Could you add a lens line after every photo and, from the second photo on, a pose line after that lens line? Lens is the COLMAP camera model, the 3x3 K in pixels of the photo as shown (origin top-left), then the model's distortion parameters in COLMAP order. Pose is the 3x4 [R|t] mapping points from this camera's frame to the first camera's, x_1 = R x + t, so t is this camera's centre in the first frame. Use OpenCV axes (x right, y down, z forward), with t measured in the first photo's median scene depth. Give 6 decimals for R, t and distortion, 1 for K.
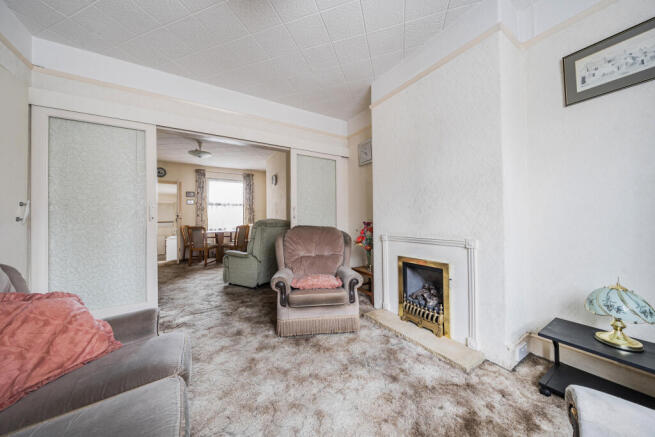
lens RADIAL K [[221.7, 0, 323.6], [0, 221.7, 216.9], [0, 0, 1]] dist [-0.006187, -0.000022]
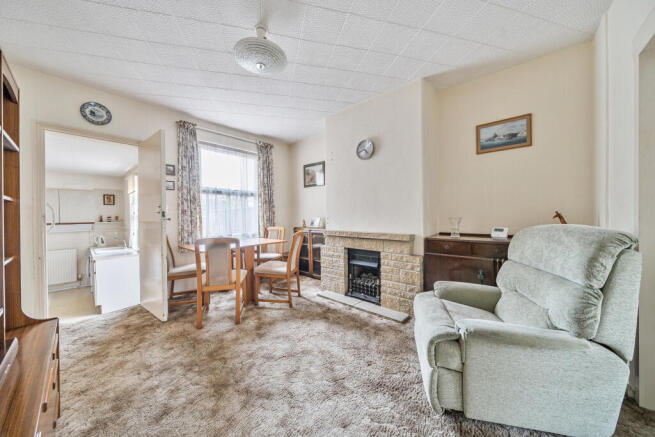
lens RADIAL K [[221.7, 0, 323.8], [0, 221.7, 217.9], [0, 0, 1]] dist [-0.006187, -0.000022]
pose [[0.954839, 0.001407, 0.297121, -1.035238], [-0.007831, 0.999761, 0.020431, -0.016314], [-0.297021, -0.021835, 0.954621, 1.052220]]
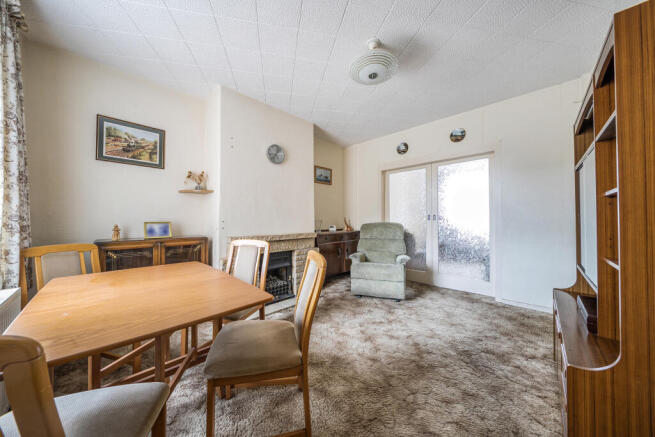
lens RADIAL K [[221.7, 0, 323.7], [0, 221.7, 217.0], [0, 0, 1]] dist [-0.006187, -0.000022]
pose [[-0.251154, 0.021062, 0.967718, -1.711048], [-0.010489, 0.999645, -0.024479, 0.011650], [-0.967890, -0.016298, -0.250844, 2.169096]]
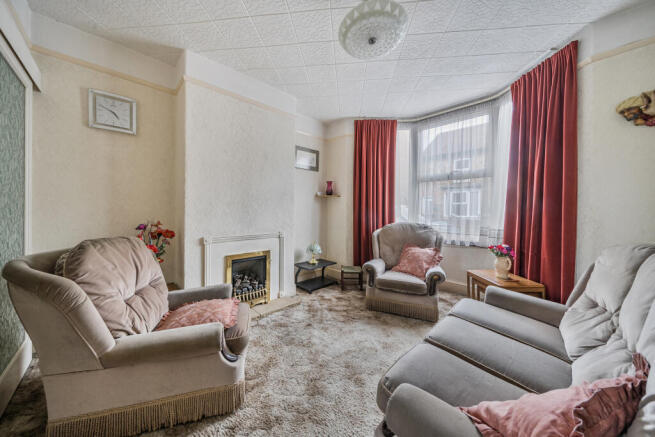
lens RADIAL K [[221.7, 0, 324.4], [0, 221.7, 216.3], [0, 0, 1]] dist [-0.006187, -0.000022]
pose [[-0.211662, -0.009753, 0.977294, -0.668801], [-0.018128, 0.999817, 0.006052, -0.019473], [-0.977175, -0.016435, -0.211800, 0.686806]]
